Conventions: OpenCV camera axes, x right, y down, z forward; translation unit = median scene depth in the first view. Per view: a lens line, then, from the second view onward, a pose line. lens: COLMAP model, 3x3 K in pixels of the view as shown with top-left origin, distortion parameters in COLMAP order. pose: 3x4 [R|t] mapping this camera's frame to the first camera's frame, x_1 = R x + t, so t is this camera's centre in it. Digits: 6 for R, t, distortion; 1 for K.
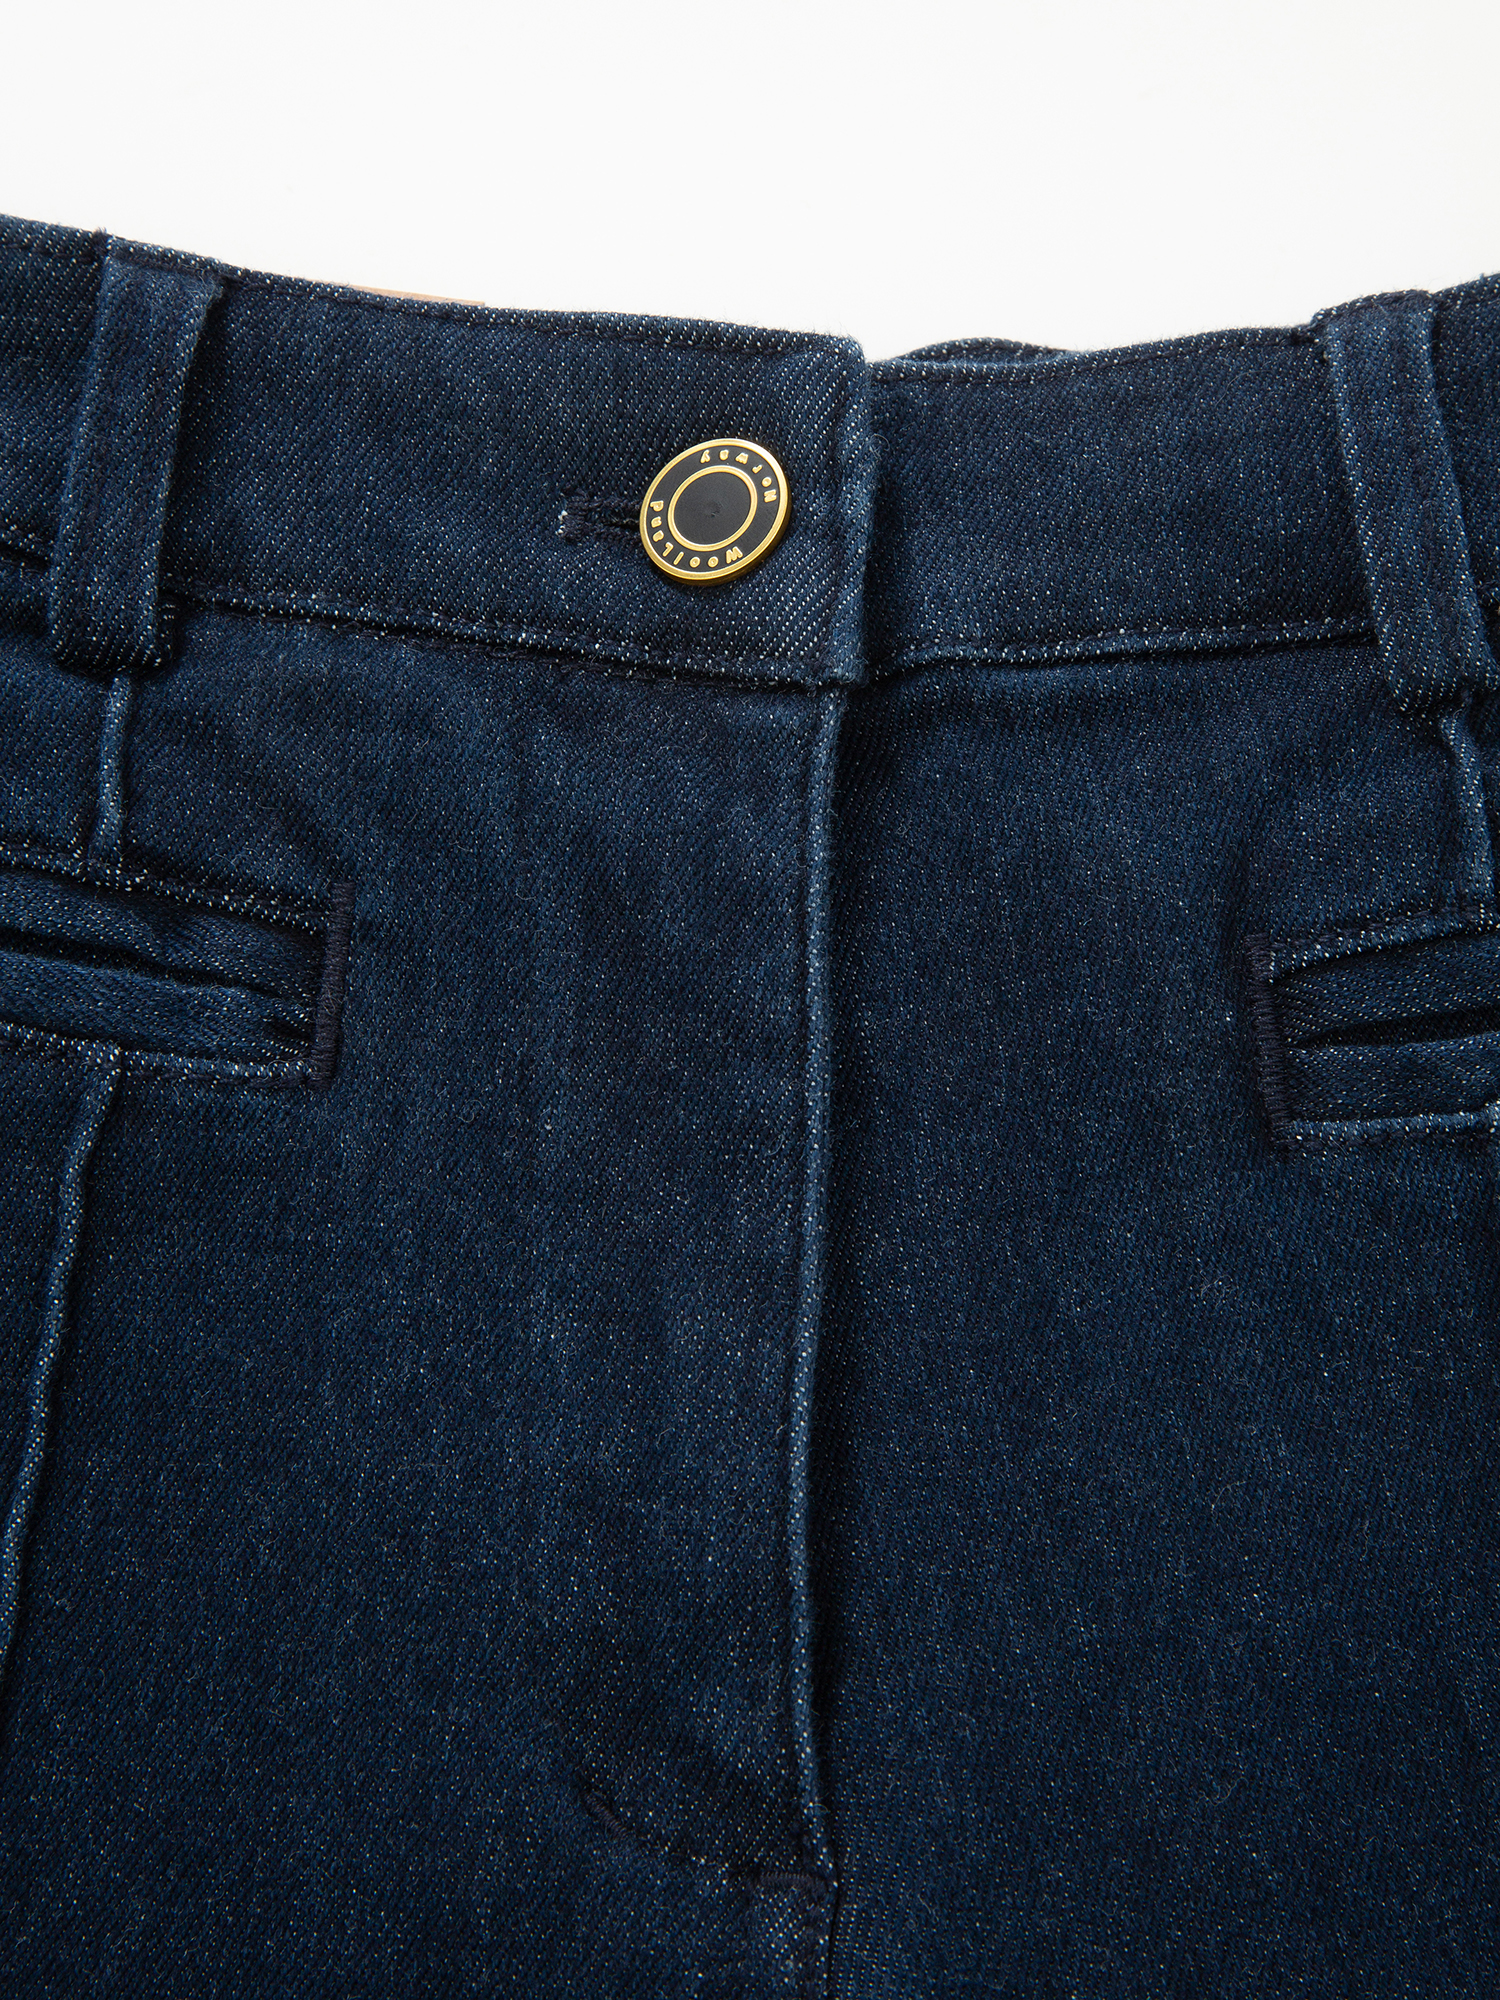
lens RADIAL K [[4507.1, 0, 749.3], [0, 4507.1, 1004.1], [0, 0, 1]] dist [0.177785, 0.000000]
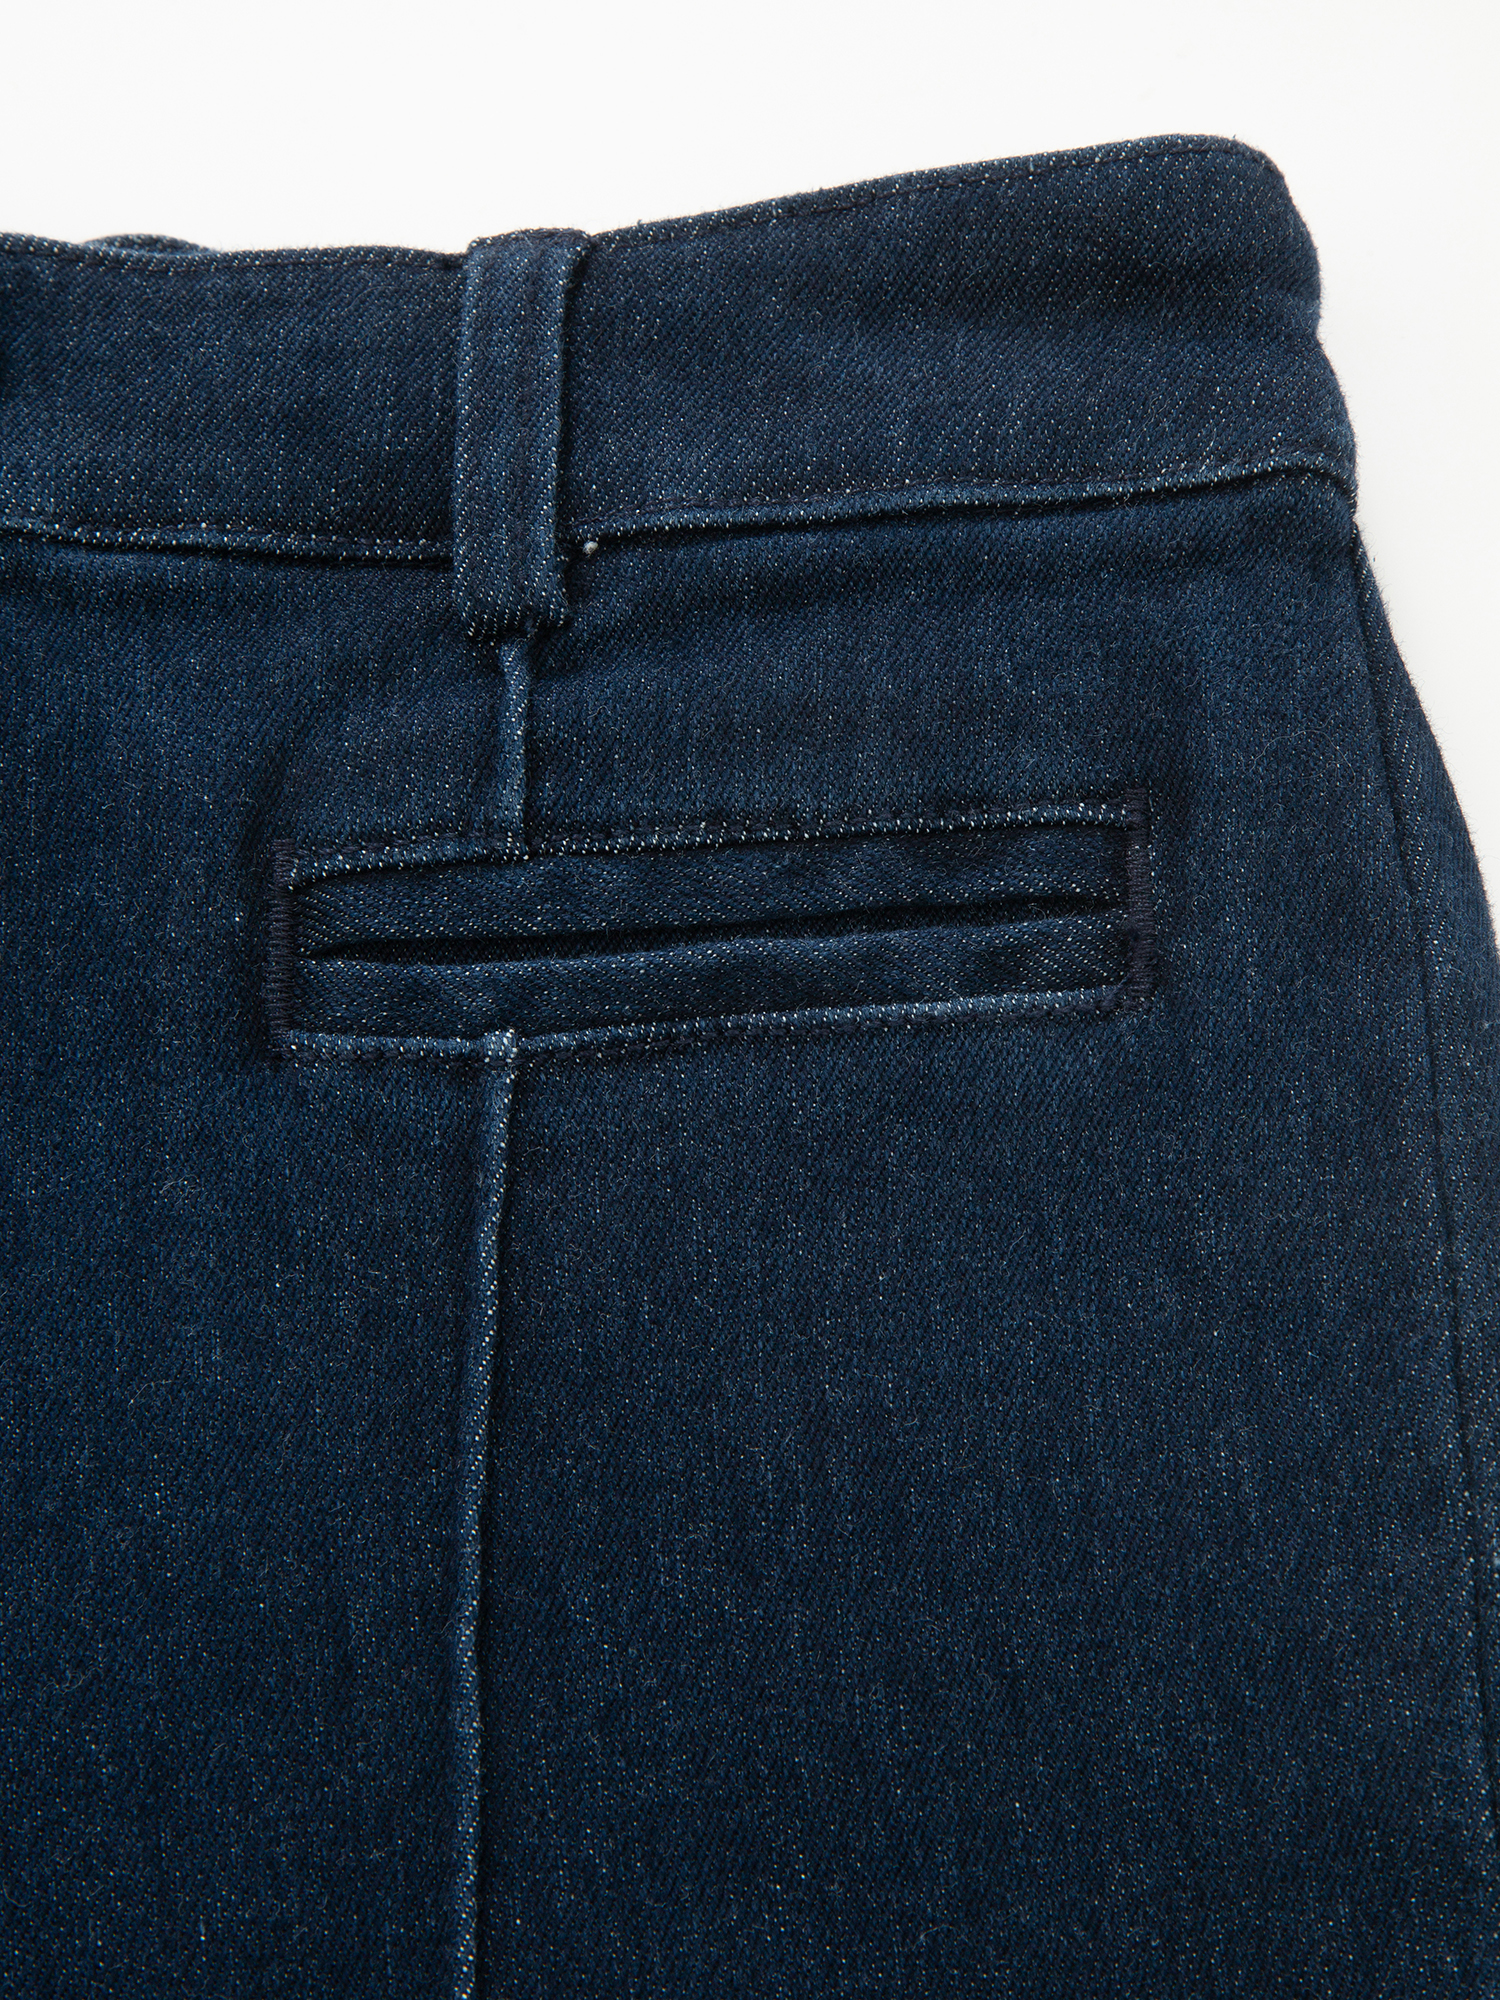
lens RADIAL K [[5171.6, 0, 751.3], [0, 5171.6, 995.5], [0, 0, 1]] dist [0.249458, 0.000000]
pose [[0.993538, 0.110982, -0.023796, 0.244063], [-0.112253, 0.991793, -0.061204, 0.075473], [0.016808, 0.063480, 0.997842, -0.114731]]
